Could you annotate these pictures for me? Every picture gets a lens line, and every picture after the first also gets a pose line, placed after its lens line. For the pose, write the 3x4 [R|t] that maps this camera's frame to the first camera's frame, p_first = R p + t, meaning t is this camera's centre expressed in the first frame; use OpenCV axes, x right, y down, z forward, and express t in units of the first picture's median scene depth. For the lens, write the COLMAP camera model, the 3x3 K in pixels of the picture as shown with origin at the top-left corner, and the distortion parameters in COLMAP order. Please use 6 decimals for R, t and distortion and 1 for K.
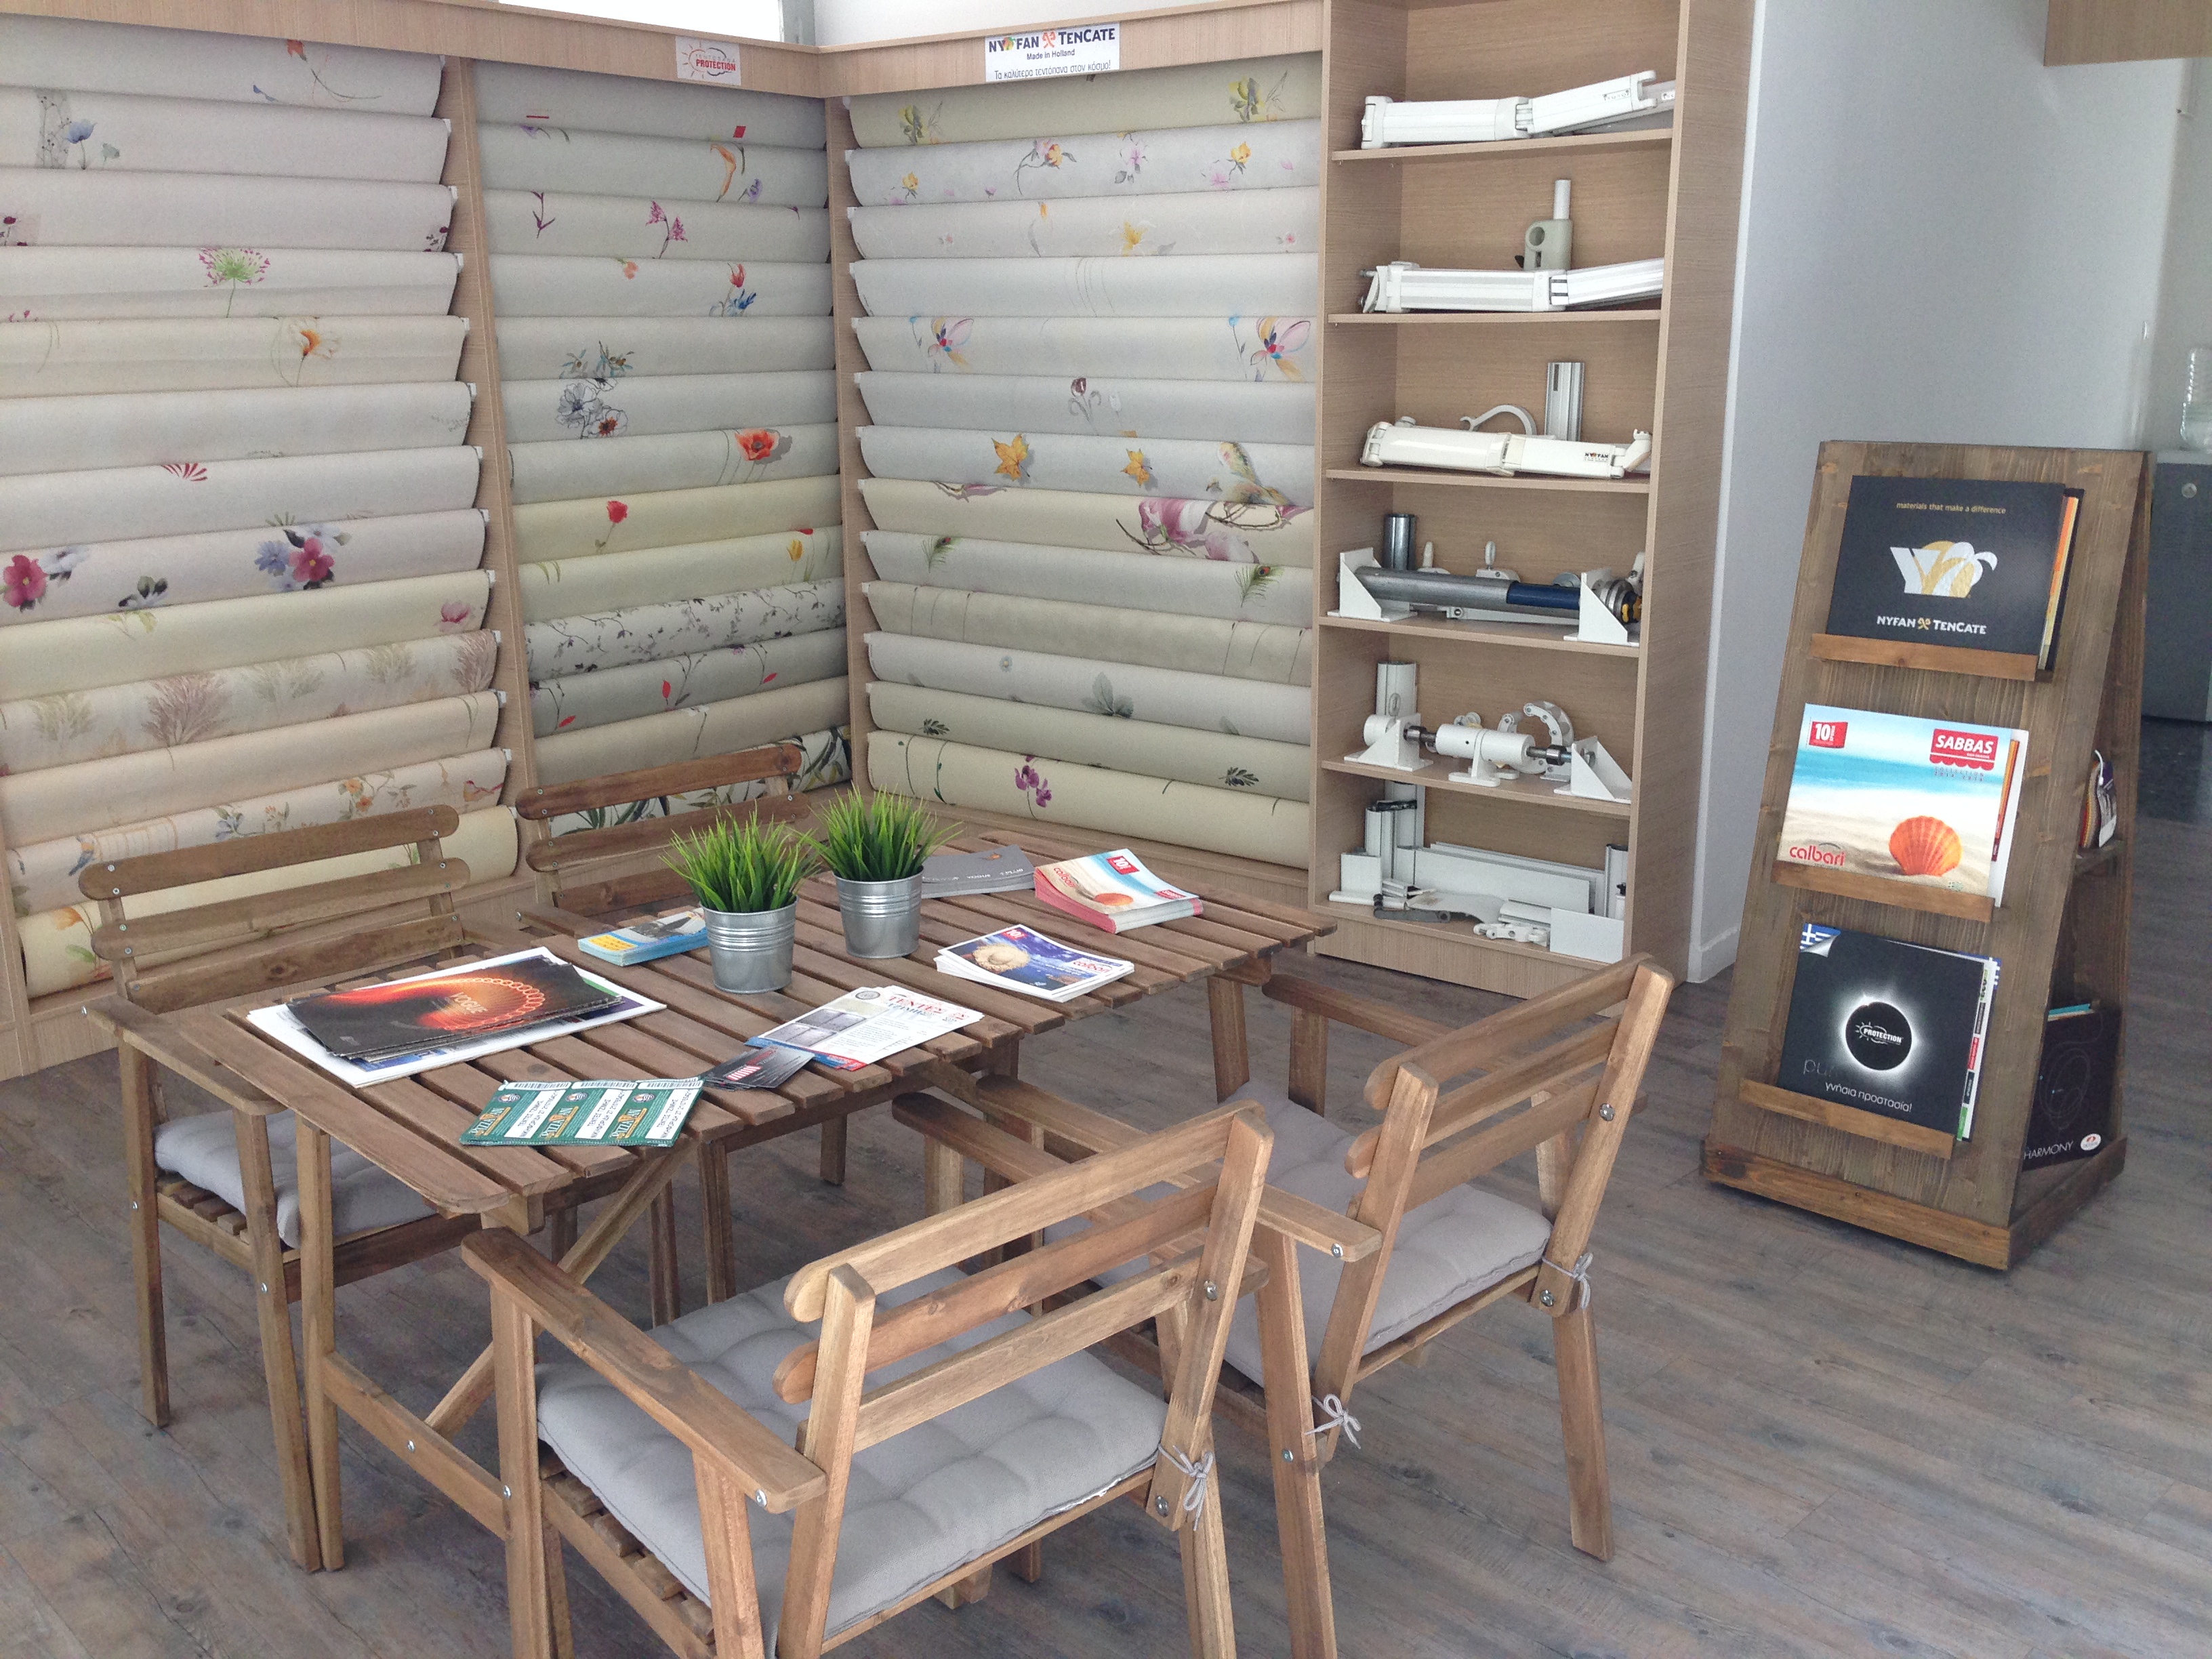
lens RADIAL K [[1912.8, 0, 1105.6], [0, 1912.8, 836.1], [0, 0, 1]] dist [0.003214, -0.082470]
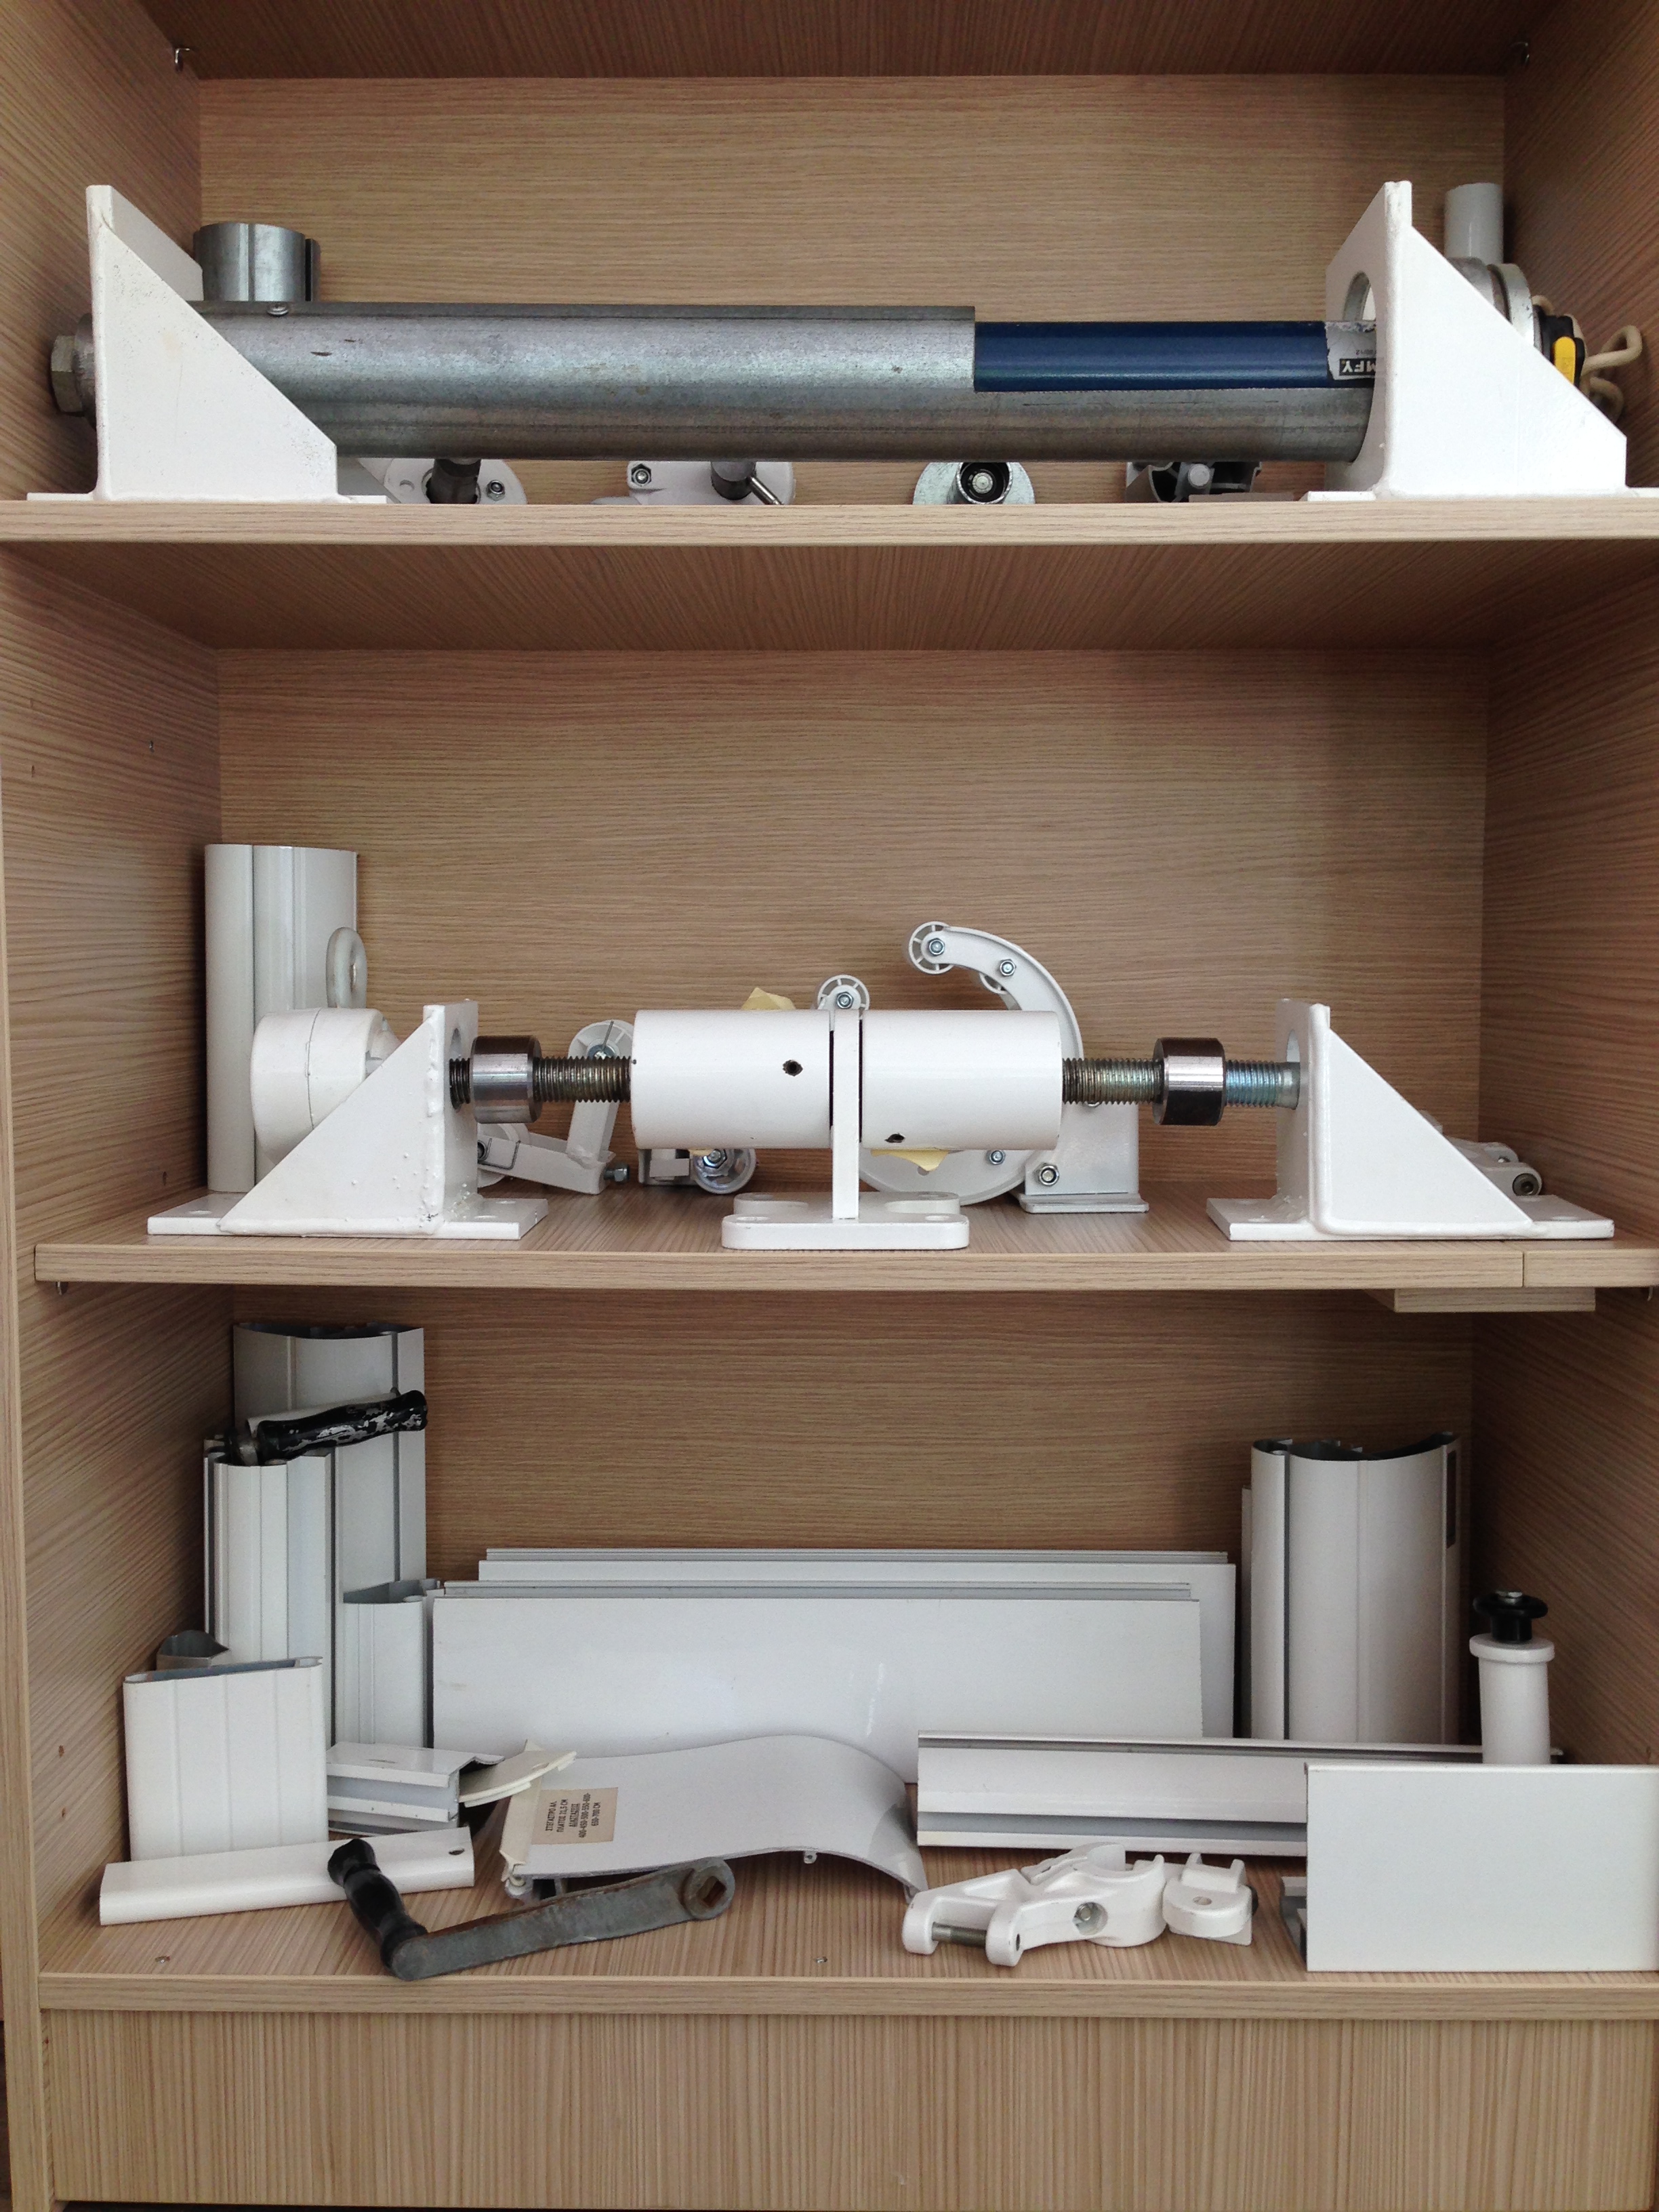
lens RADIAL K [[2024.6, 0, 832.9], [0, 2024.6, 1103.8], [0, 0, 1]] dist [0.022855, 0.000000]
pose [[0.778409, -0.038661, 0.626566, 0.077517], [0.151233, 0.980254, -0.127398, -0.025289], [-0.609269, 0.193925, 0.768885, 1.375081]]
